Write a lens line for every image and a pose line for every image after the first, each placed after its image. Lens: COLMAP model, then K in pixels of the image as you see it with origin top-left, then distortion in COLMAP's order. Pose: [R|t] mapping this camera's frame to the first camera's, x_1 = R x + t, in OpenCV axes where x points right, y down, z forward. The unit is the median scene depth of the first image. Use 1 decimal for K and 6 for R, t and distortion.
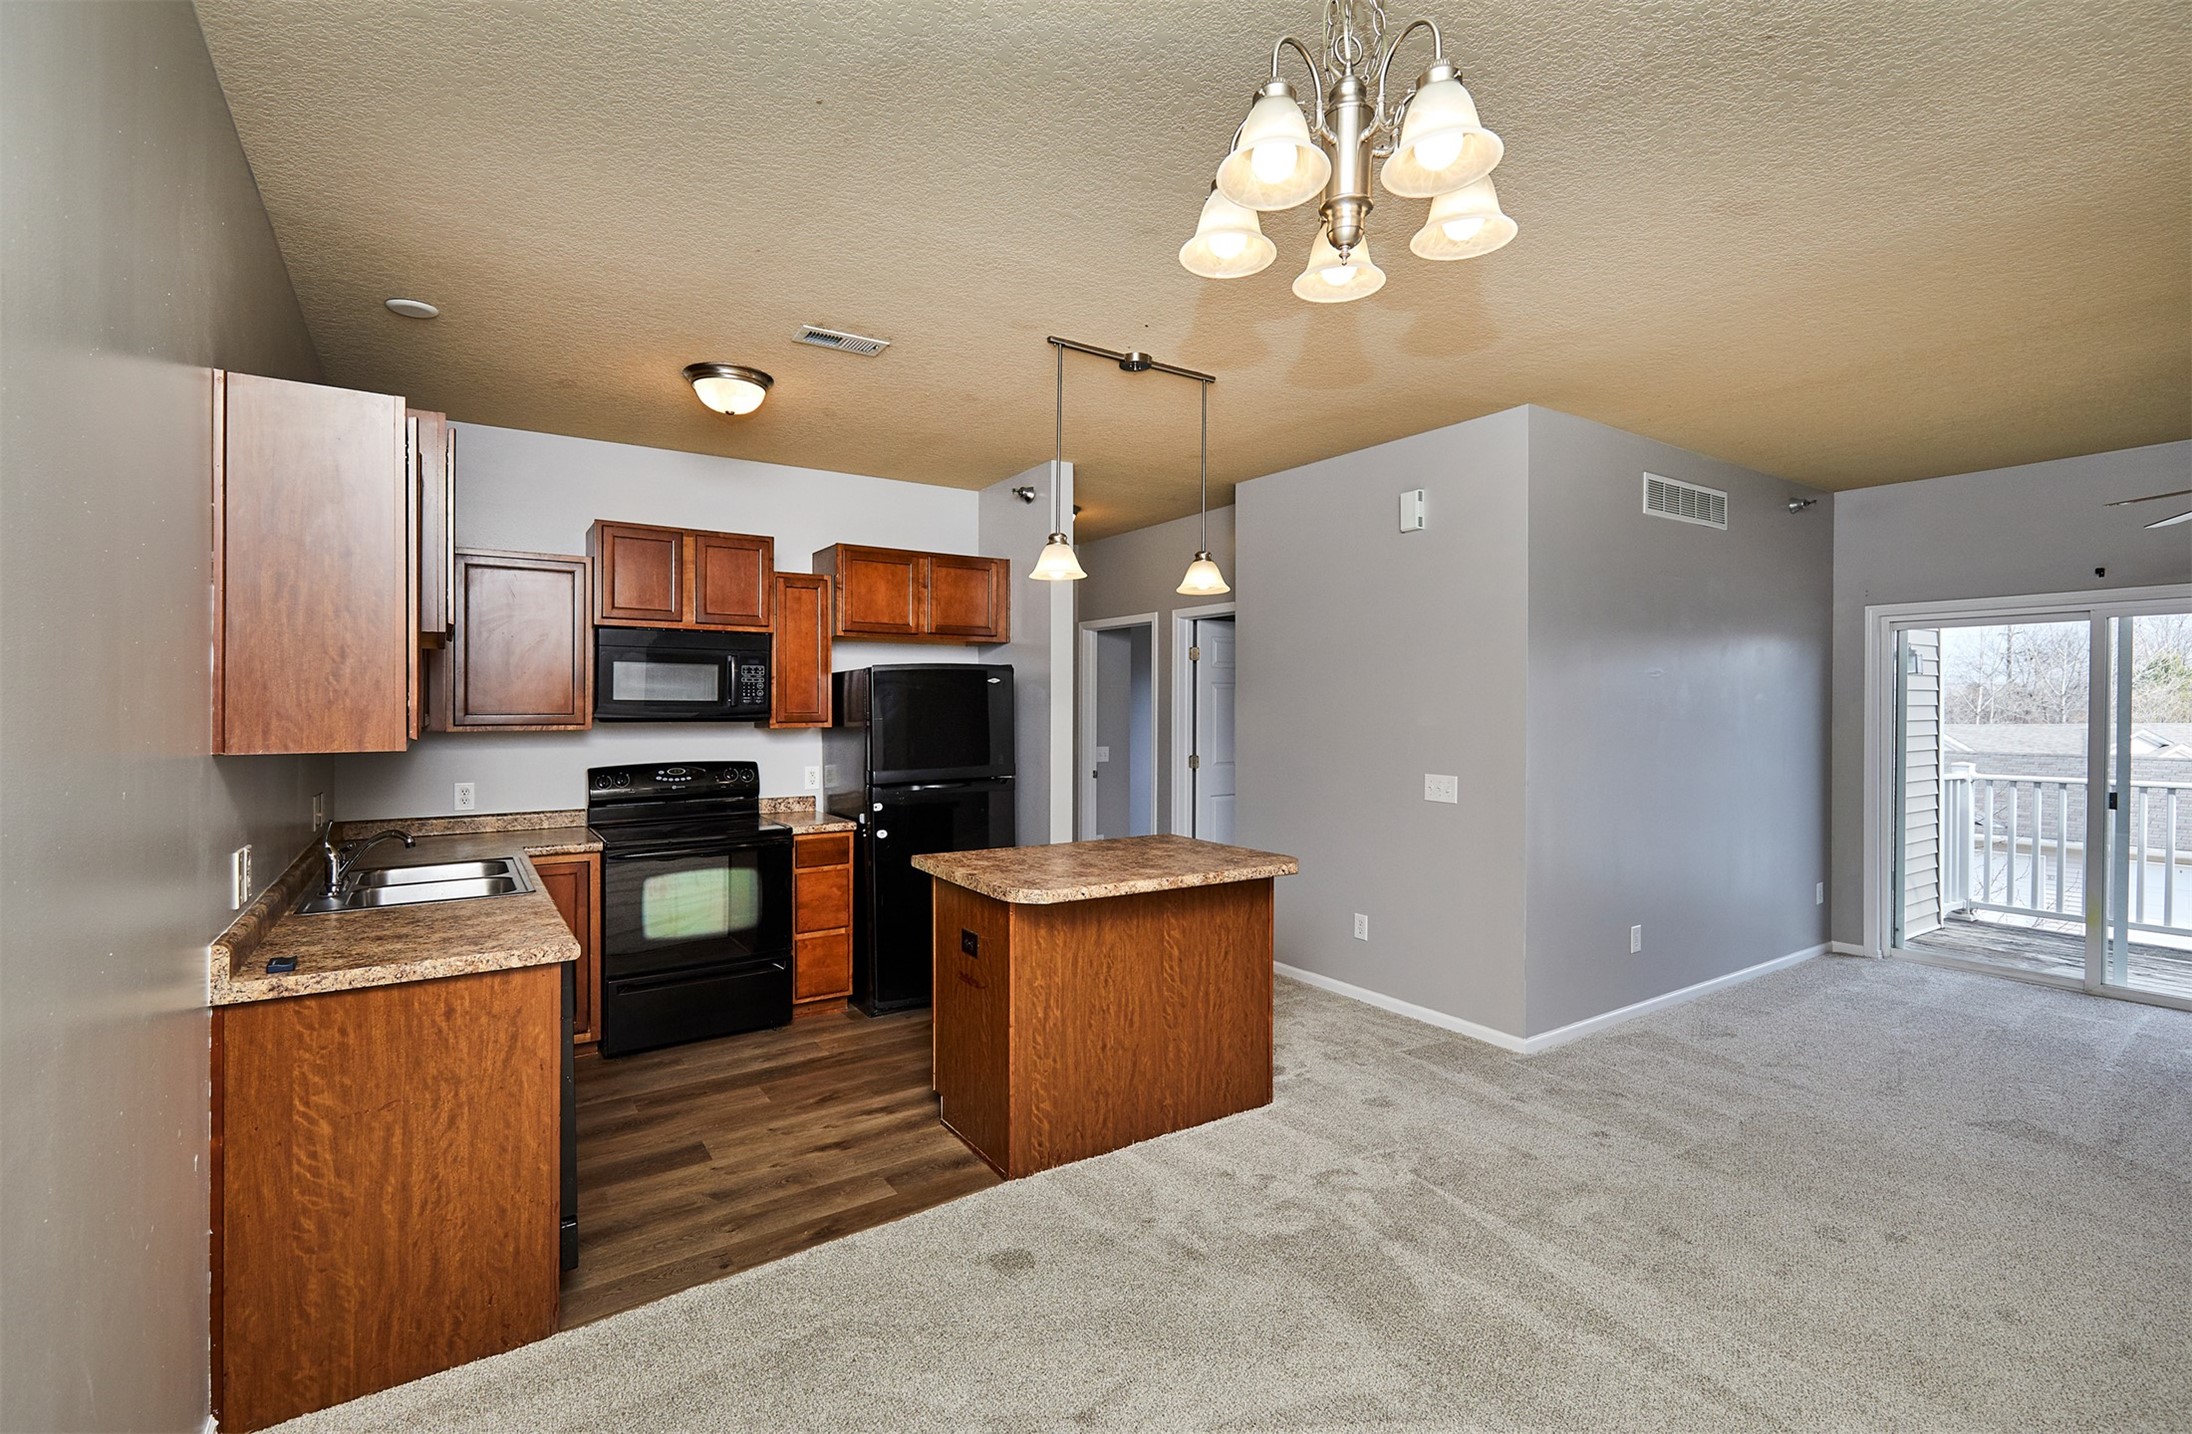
lens RADIAL K [[948.4, 0, 1113.2], [0, 948.4, 714.7], [0, 0, 1]] dist [0.003731, 0.000329]
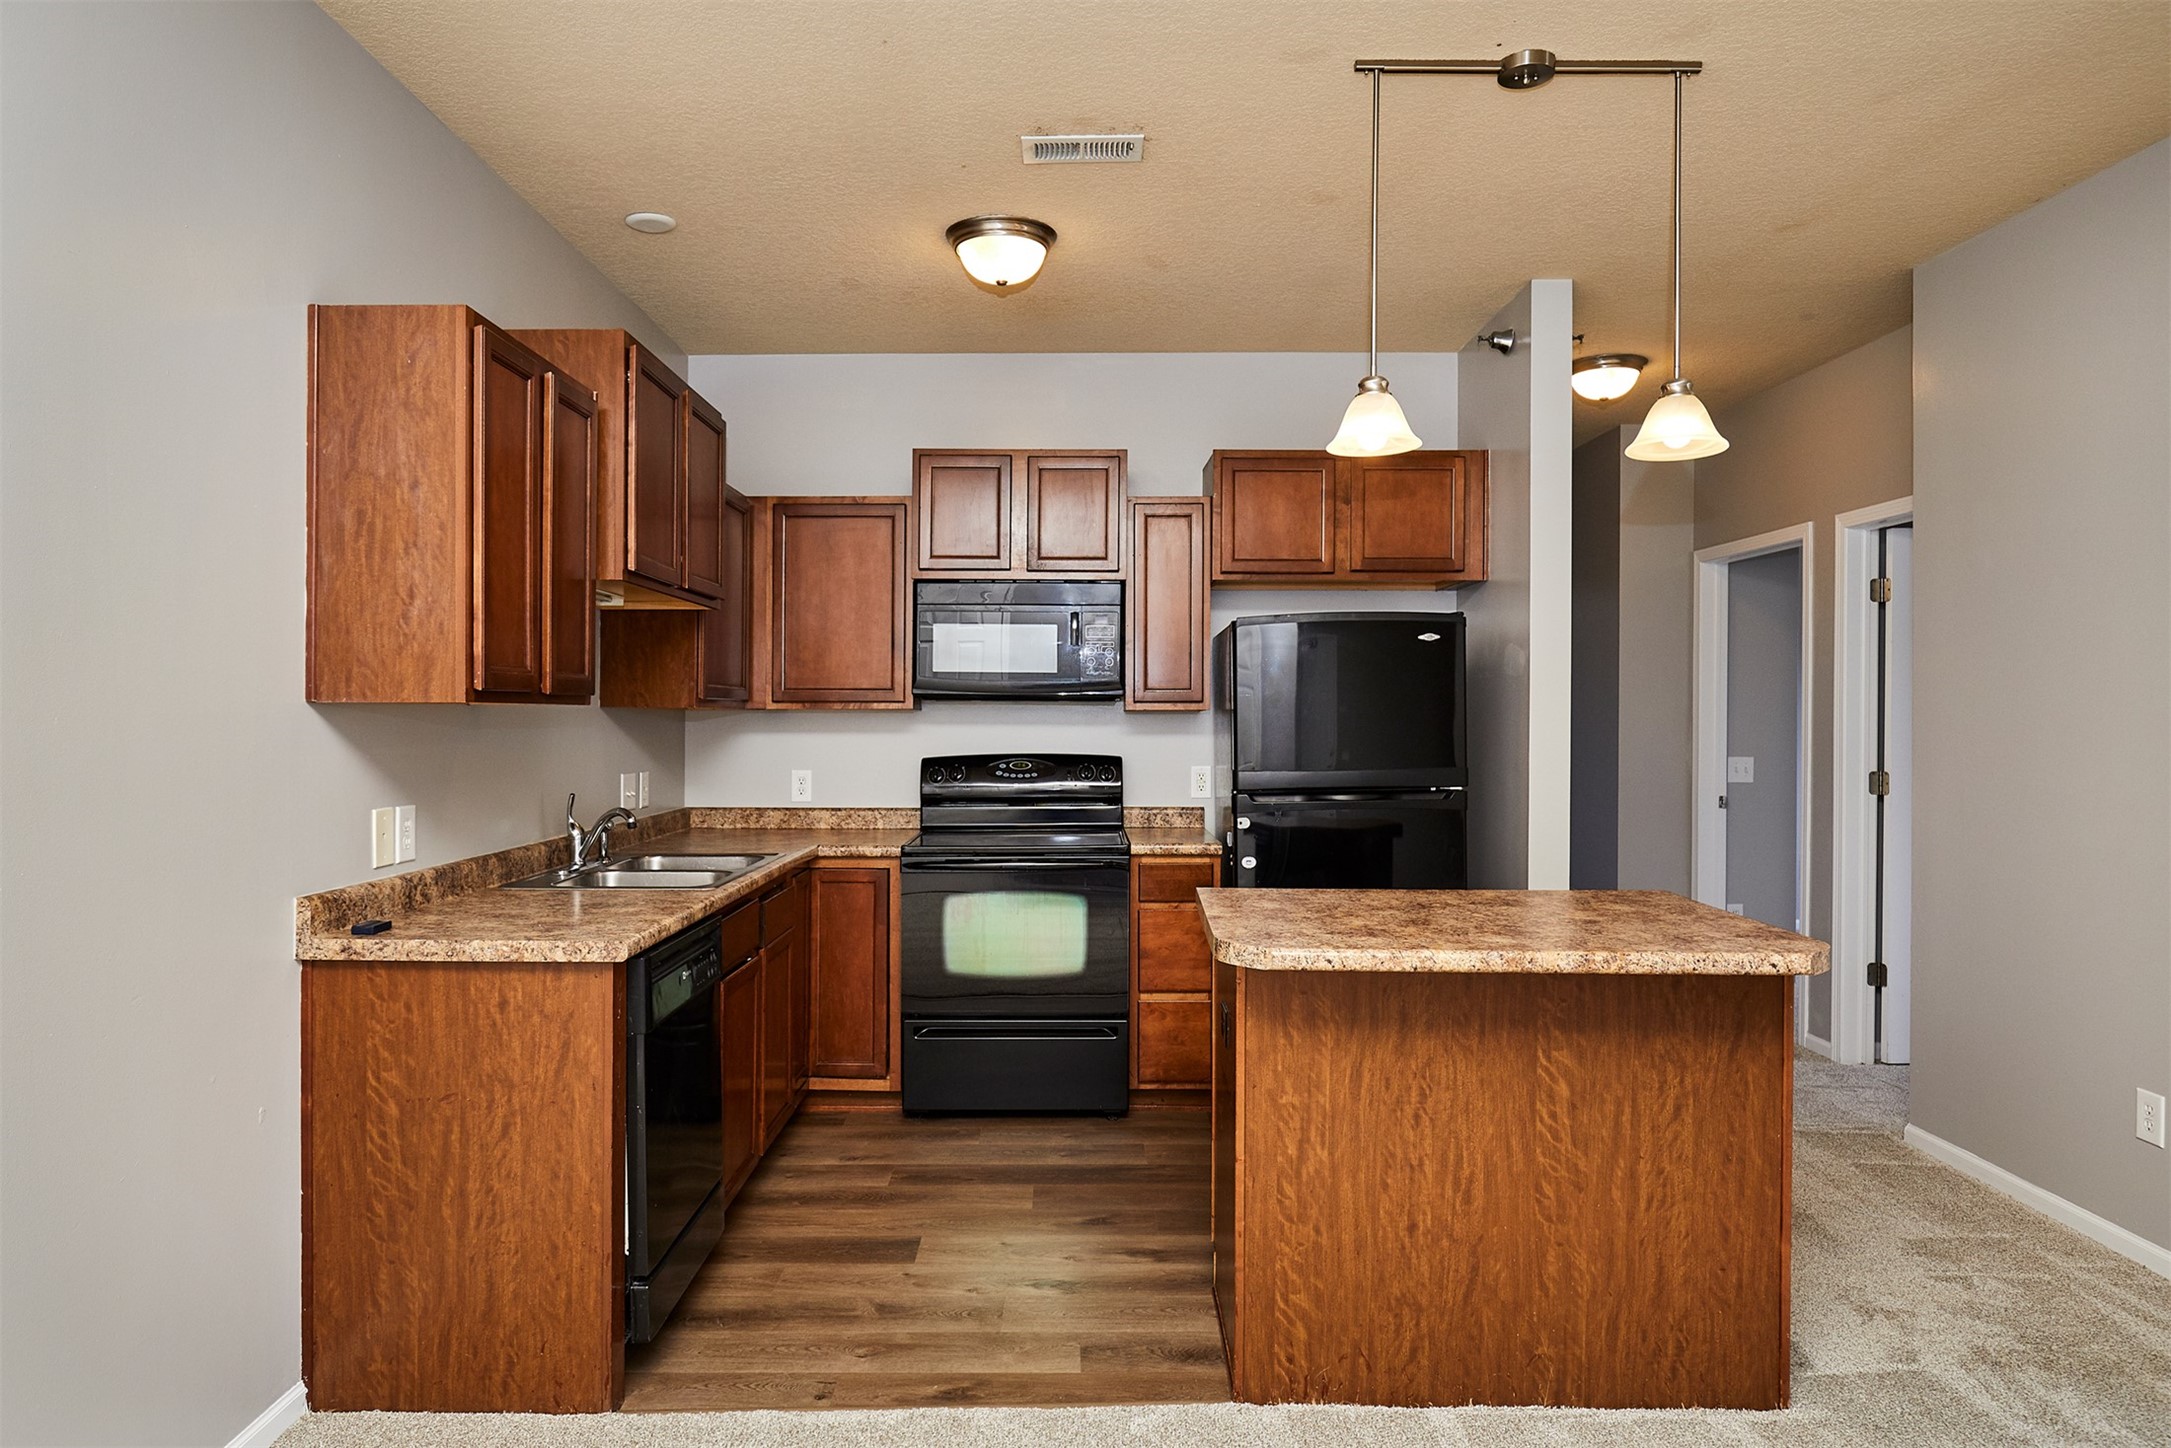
lens RADIAL K [[1326.1, 0, 1087.8], [0, 1326.1, 718.7], [0, 0, 1]] dist [-0.007279, -0.001554]
pose [[0.830573, 0.004603, -0.556891, 0.287972], [-0.006523, 0.999978, -0.001464, 0.034917], [0.556872, 0.004849, 0.830584, 0.200638]]
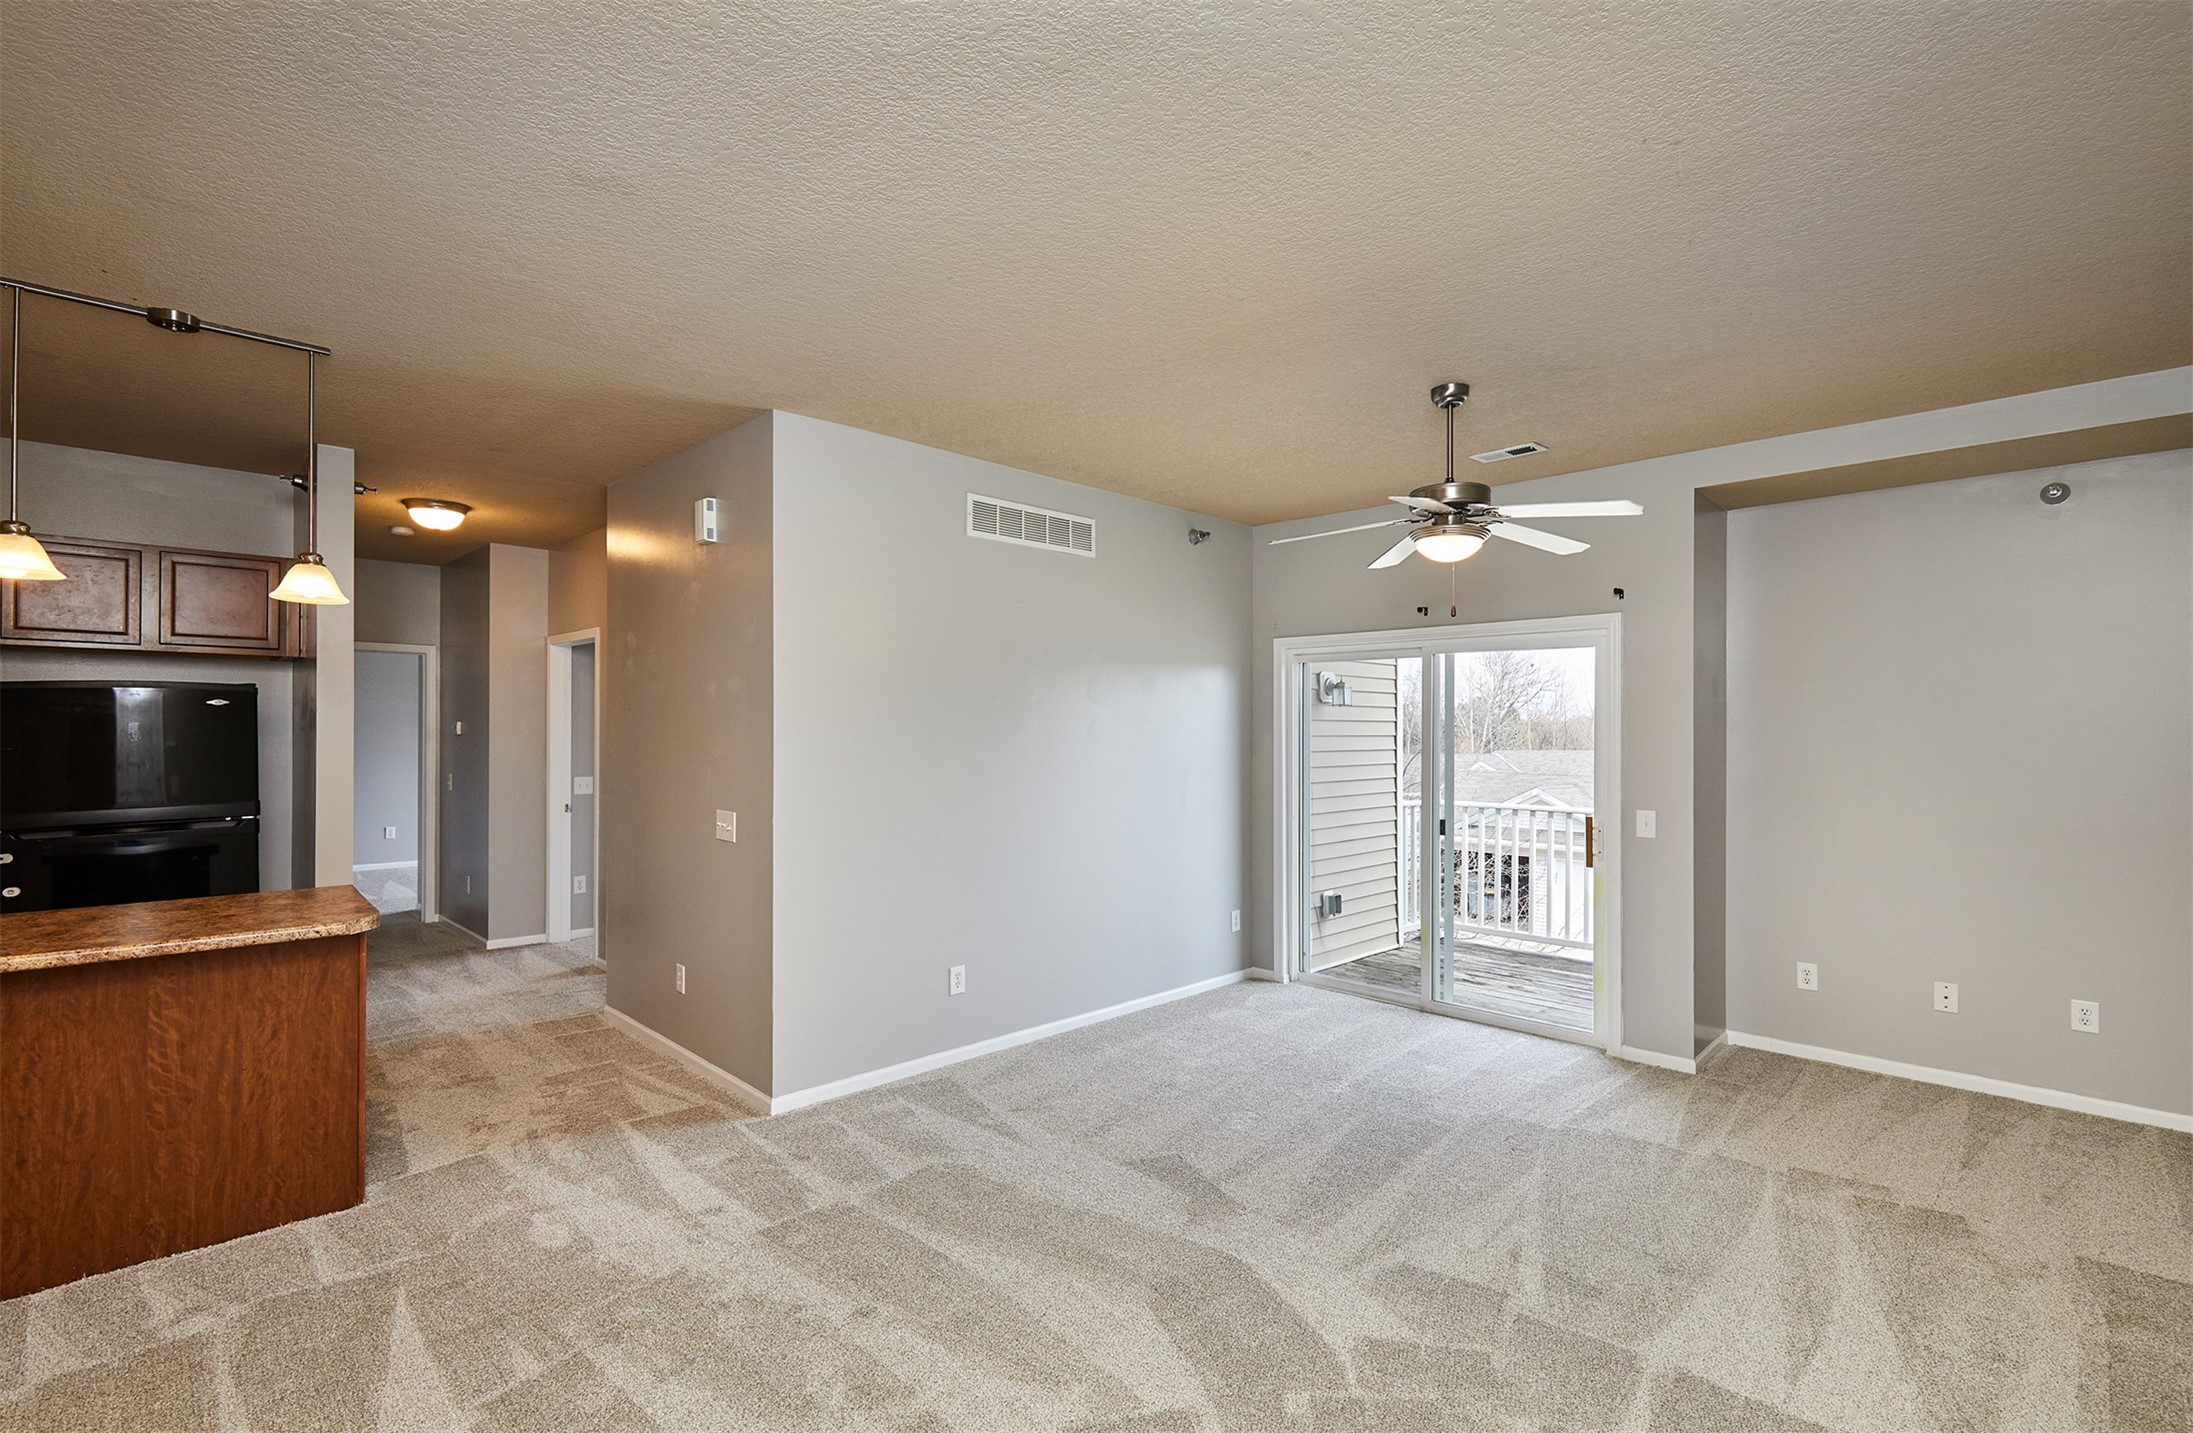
lens RADIAL K [[973.8, 0, 1092.0], [0, 973.8, 732.7], [0, 0, 1]] dist [0.001745, -0.000572]
pose [[0.981328, 0.003743, 0.192305, 0.733327], [-0.002558, 0.999976, -0.006409, -0.009865], [-0.192324, 0.005797, 0.981314, 0.017146]]
